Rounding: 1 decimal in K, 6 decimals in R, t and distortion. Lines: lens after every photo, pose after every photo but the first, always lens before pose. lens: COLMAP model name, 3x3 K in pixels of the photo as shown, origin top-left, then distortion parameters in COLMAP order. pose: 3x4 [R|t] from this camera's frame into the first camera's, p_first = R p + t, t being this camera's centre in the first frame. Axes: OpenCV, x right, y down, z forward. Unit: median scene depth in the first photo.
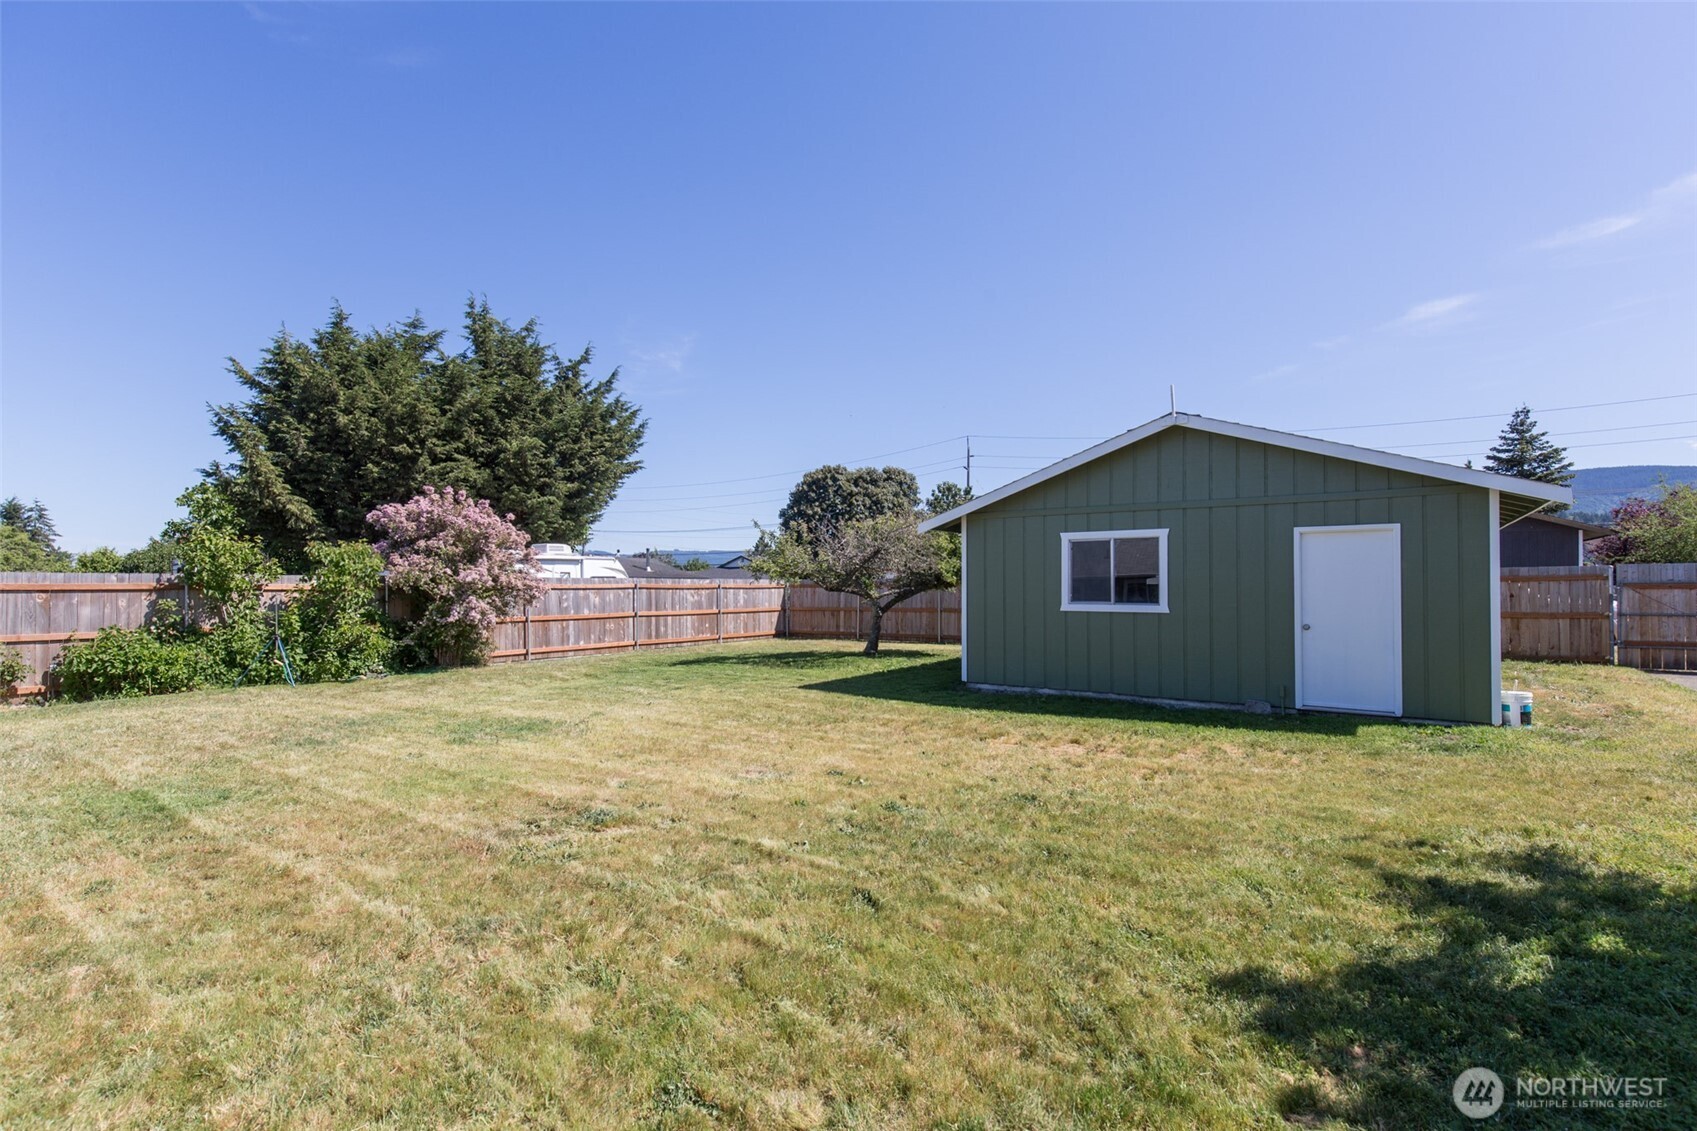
lens RADIAL K [[774.2, 0, 855.9], [0, 774.2, 567.8], [0, 0, 1]] dist [0.021562, -0.010178]
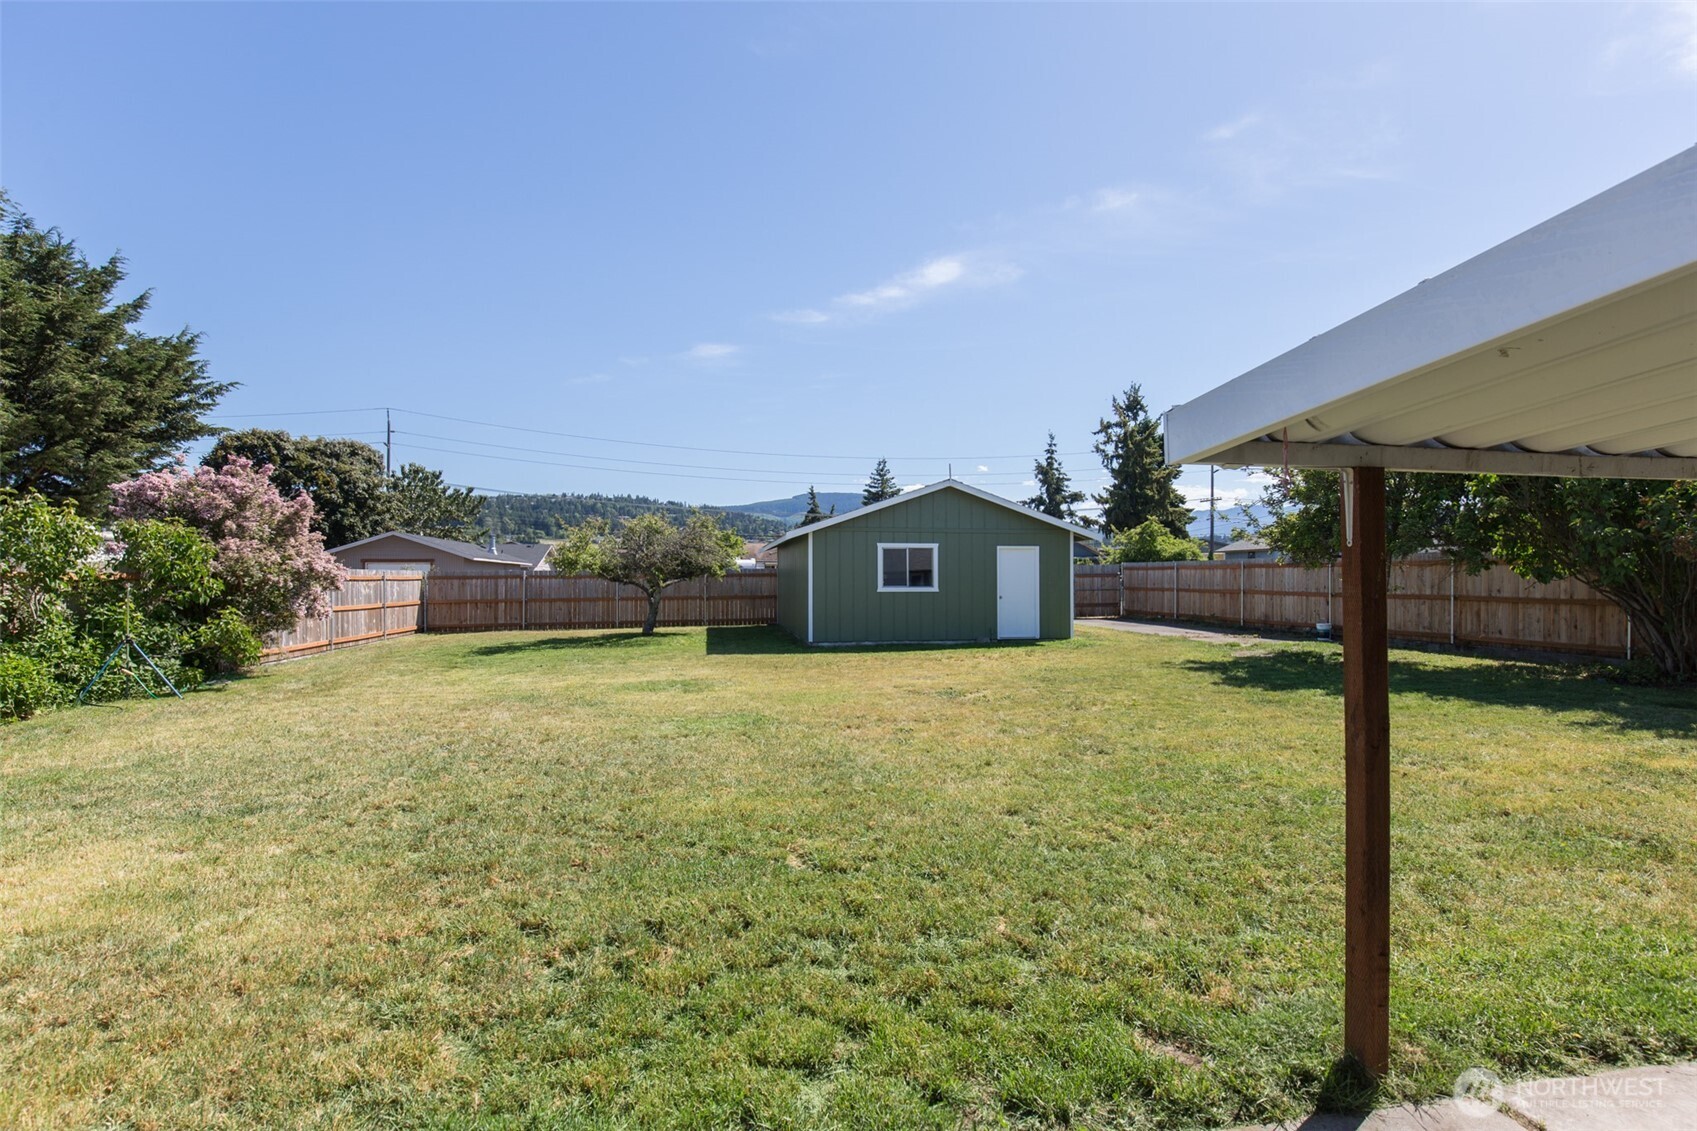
lens RADIAL K [[774.2, 0, 868.2], [0, 774.2, 599.6], [0, 0, 1]] dist [0.021562, -0.010178]
pose [[0.686566, -0.022062, 0.726733, -0.592863], [-0.014528, 0.998924, 0.044051, 0.000528], [-0.726922, -0.040802, 0.685507, -0.056668]]
